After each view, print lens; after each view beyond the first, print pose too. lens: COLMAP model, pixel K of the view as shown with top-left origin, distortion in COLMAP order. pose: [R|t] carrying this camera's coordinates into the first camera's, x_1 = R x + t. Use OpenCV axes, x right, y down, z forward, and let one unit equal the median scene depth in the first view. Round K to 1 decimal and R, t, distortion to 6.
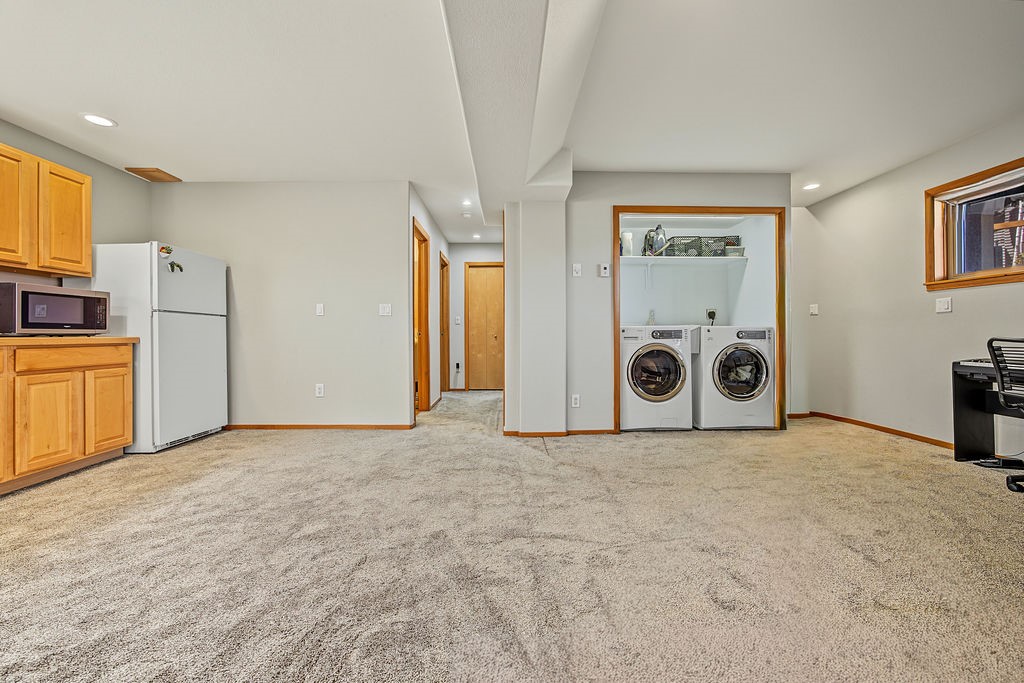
lens RADIAL K [[407.5, 0, 514.0], [0, 407.5, 337.5], [0, 0, 1]] dist [-0.026793, 0.010156]
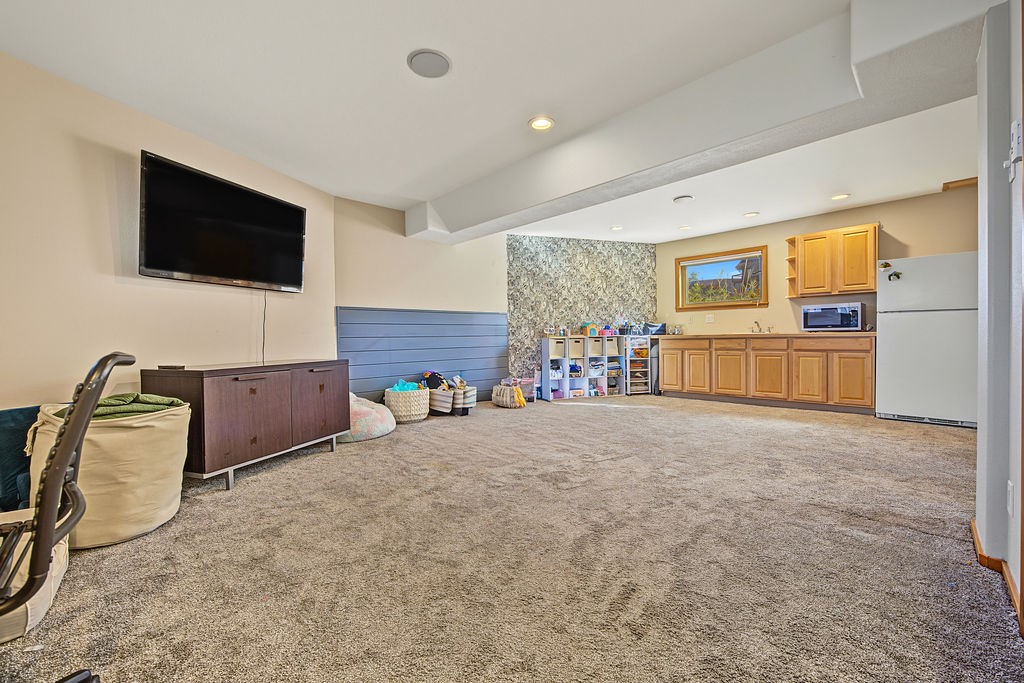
lens RADIAL K [[403.5, 0, 515.9], [0, 403.5, 334.1], [0, 0, 1]] dist [-0.021702, 0.010907]
pose [[-0.730192, 0.003759, -0.683232, 1.029735], [0.006427, 0.999978, -0.001368, -0.000945], [0.683212, -0.005390, -0.730200, 1.288671]]
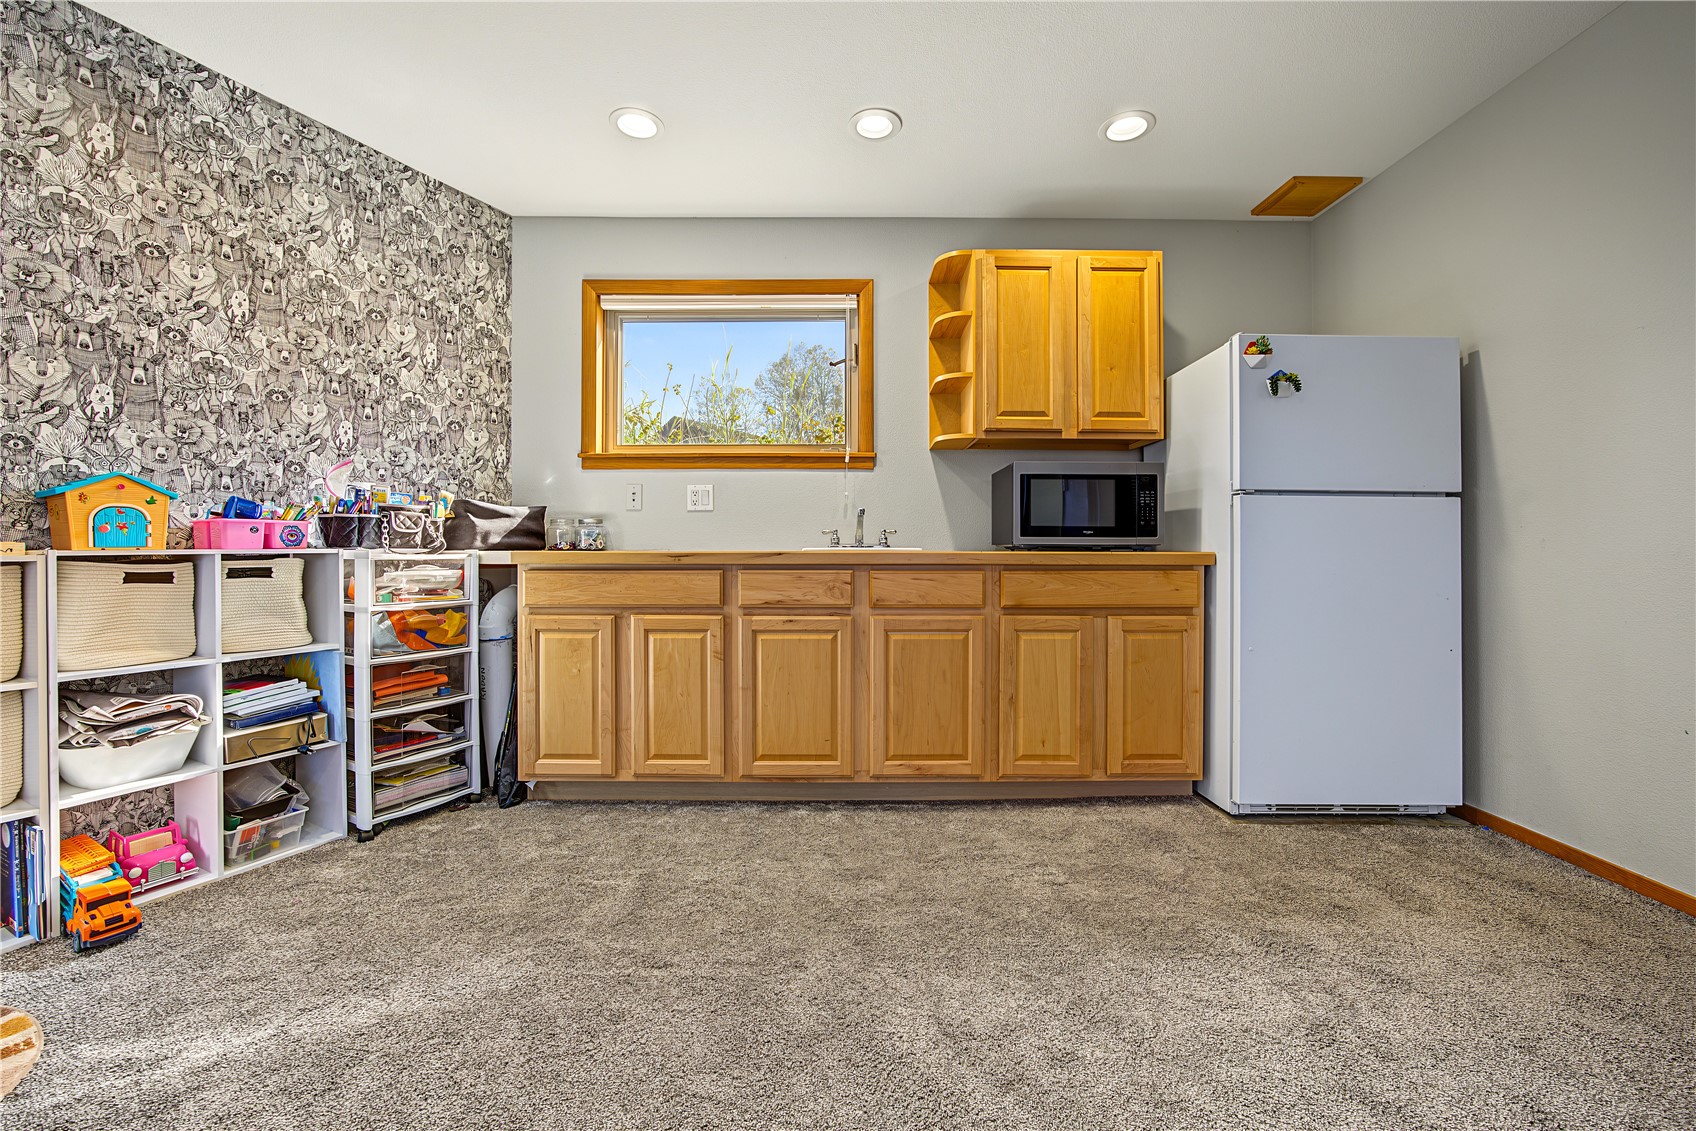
lens RADIAL K [[668.3, 0, 854.4], [0, 668.3, 553.2], [0, 0, 1]] dist [-0.021702, 0.010907]
pose [[-0.003131, 0.004519, -0.999985, -0.190314], [-0.011416, 0.999924, 0.004555, 0.000660], [0.999930, 0.011430, -0.003079, 0.652437]]
